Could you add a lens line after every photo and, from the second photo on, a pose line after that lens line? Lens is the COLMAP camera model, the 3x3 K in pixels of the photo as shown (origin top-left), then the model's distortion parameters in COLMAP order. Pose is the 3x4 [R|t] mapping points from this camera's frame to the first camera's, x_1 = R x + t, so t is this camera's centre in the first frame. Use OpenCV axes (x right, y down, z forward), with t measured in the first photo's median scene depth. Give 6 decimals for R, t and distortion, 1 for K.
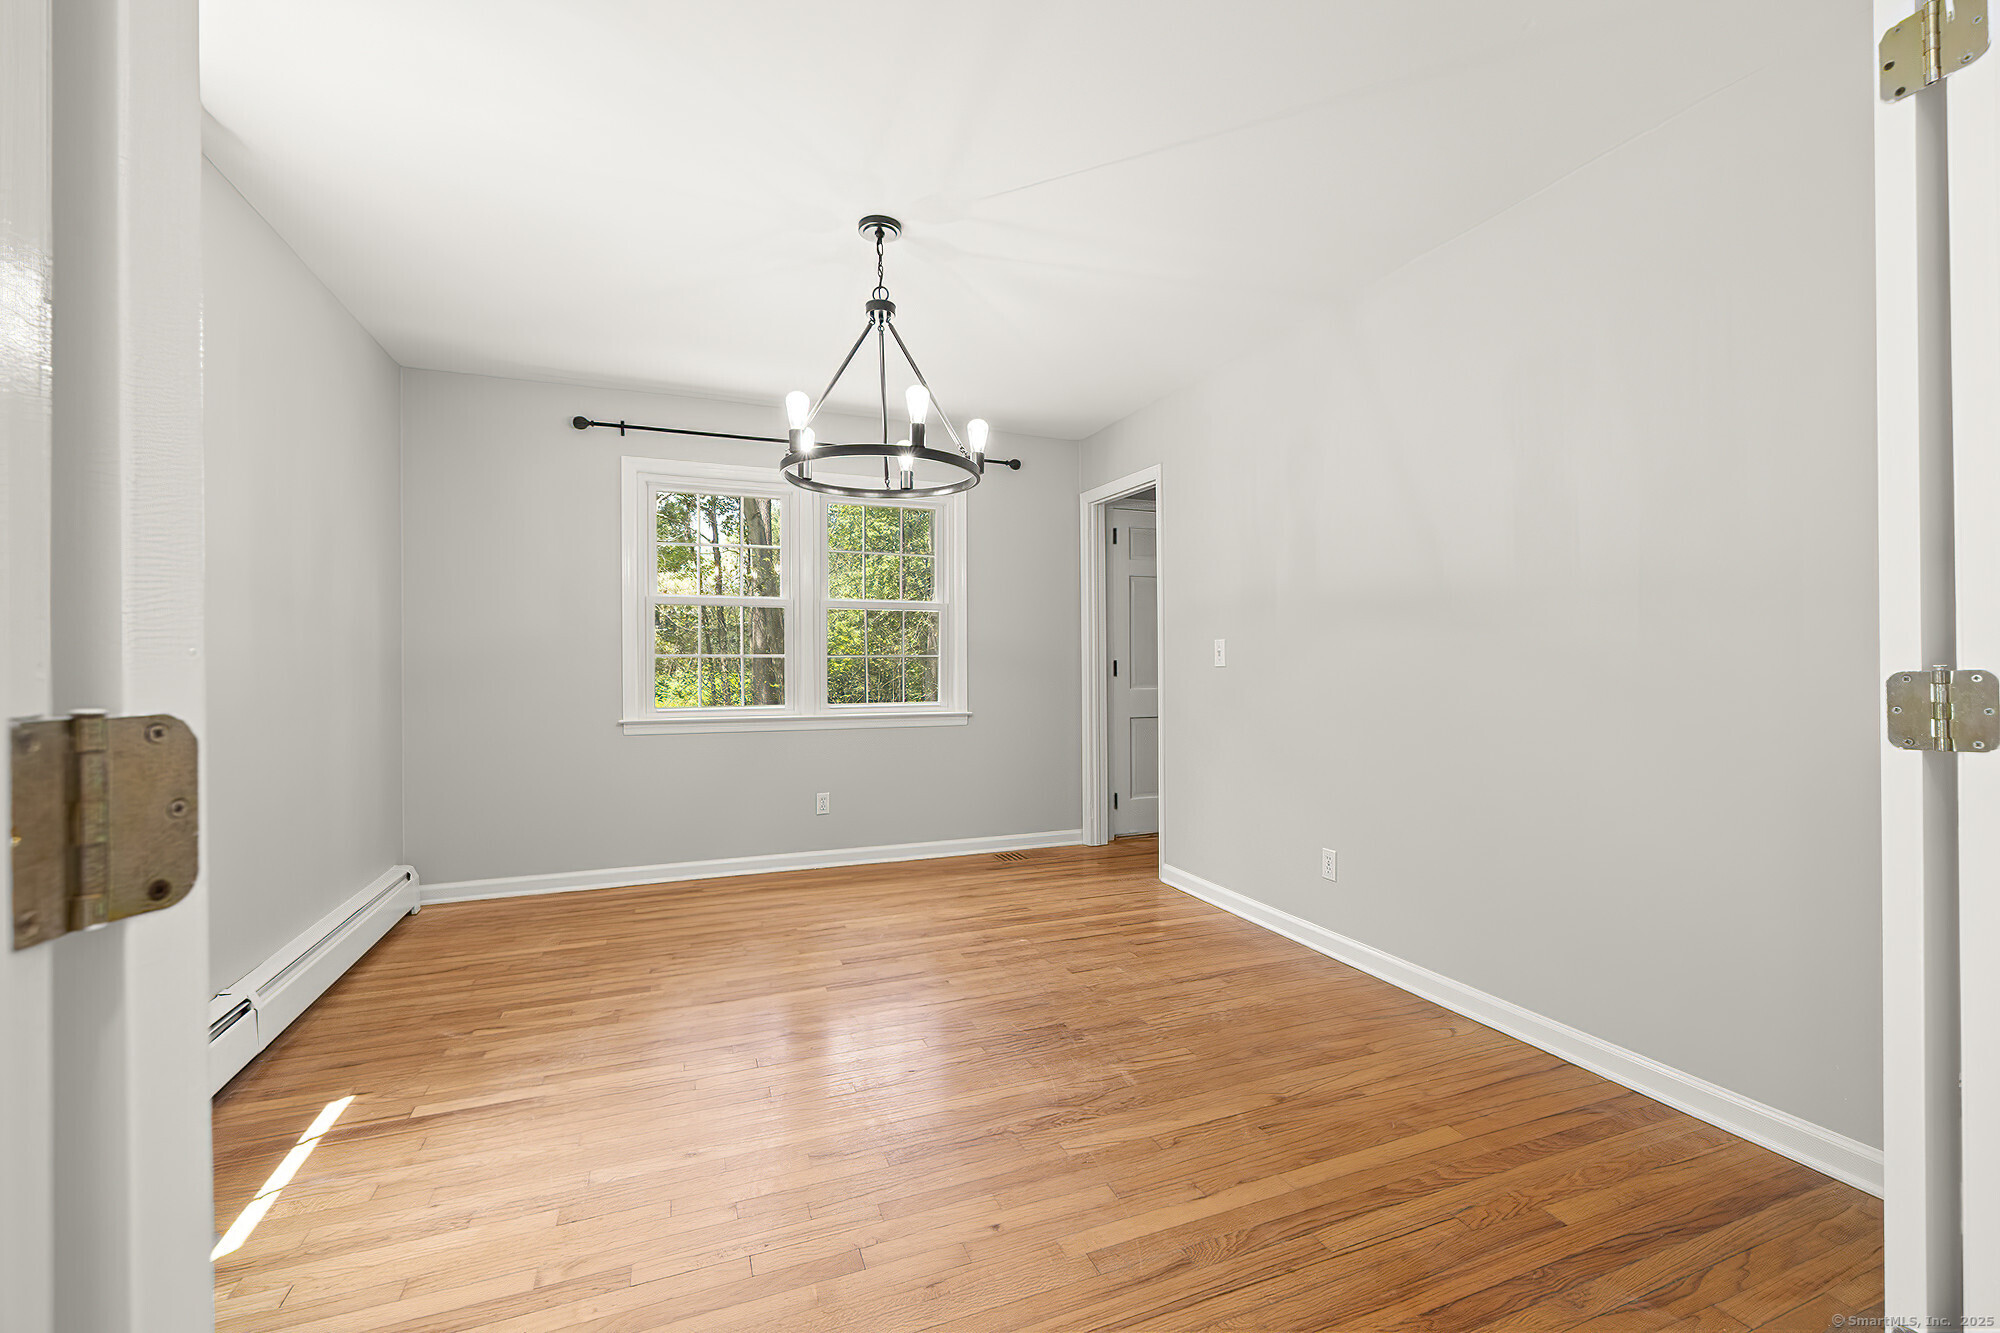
lens RADIAL K [[859.0, 0, 1000.0], [0, 859.0, 666.5], [0, 0, 1]] dist [-0.001651, -0.000140]
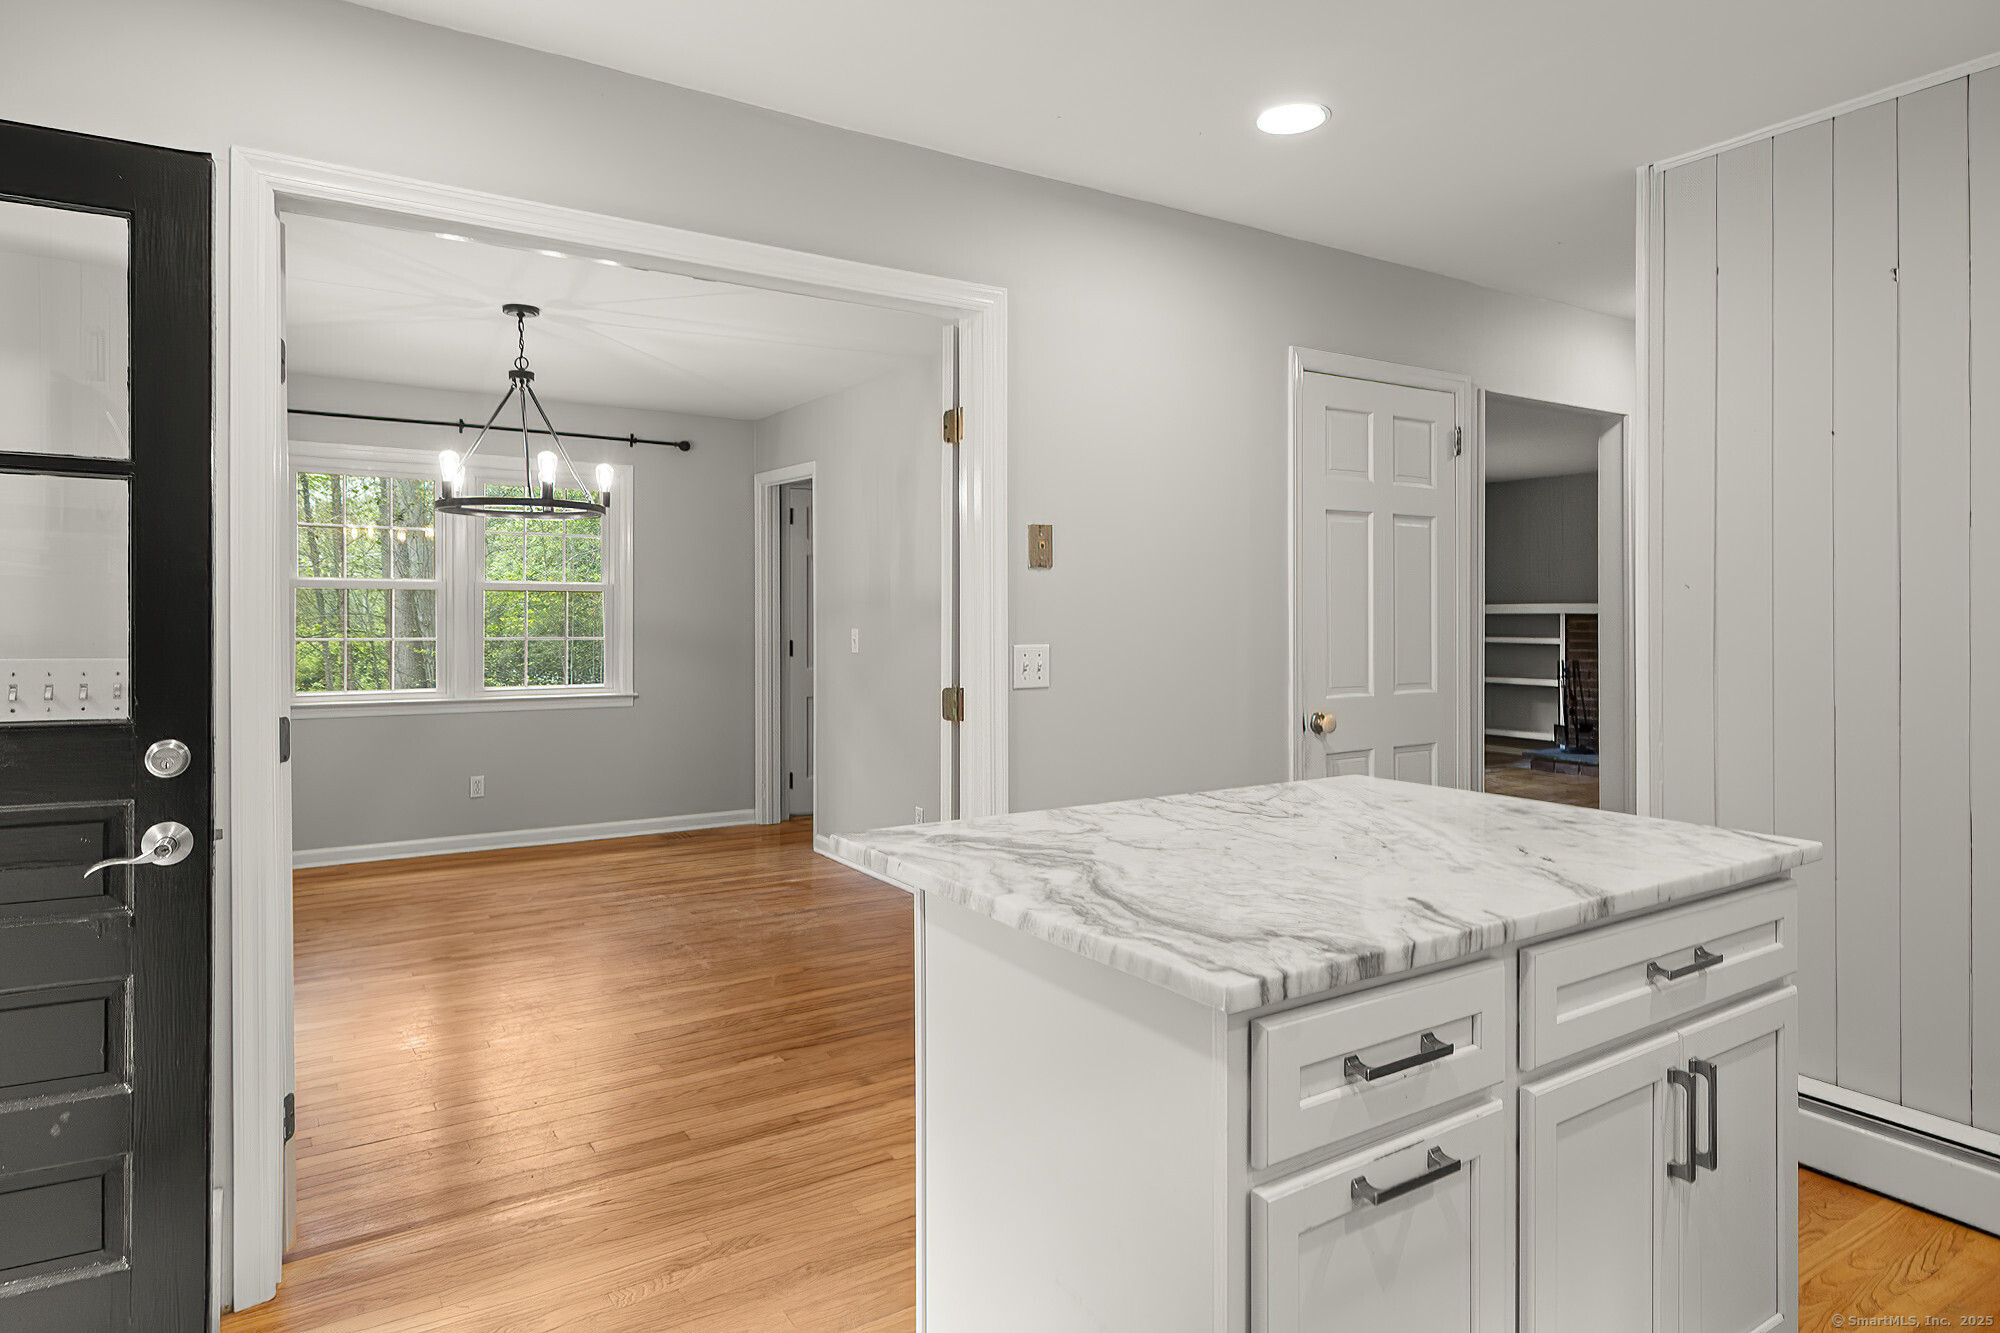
lens RADIAL K [[1116.9, 0, 972.5], [0, 1116.9, 634.0], [0, 0, 1]] dist [0.001659, -0.000590]
pose [[0.979315, 0.005797, 0.202258, 0.099146], [-0.007470, 0.999944, 0.007509, -0.033112], [-0.202203, -0.008865, 0.979303, -0.406255]]
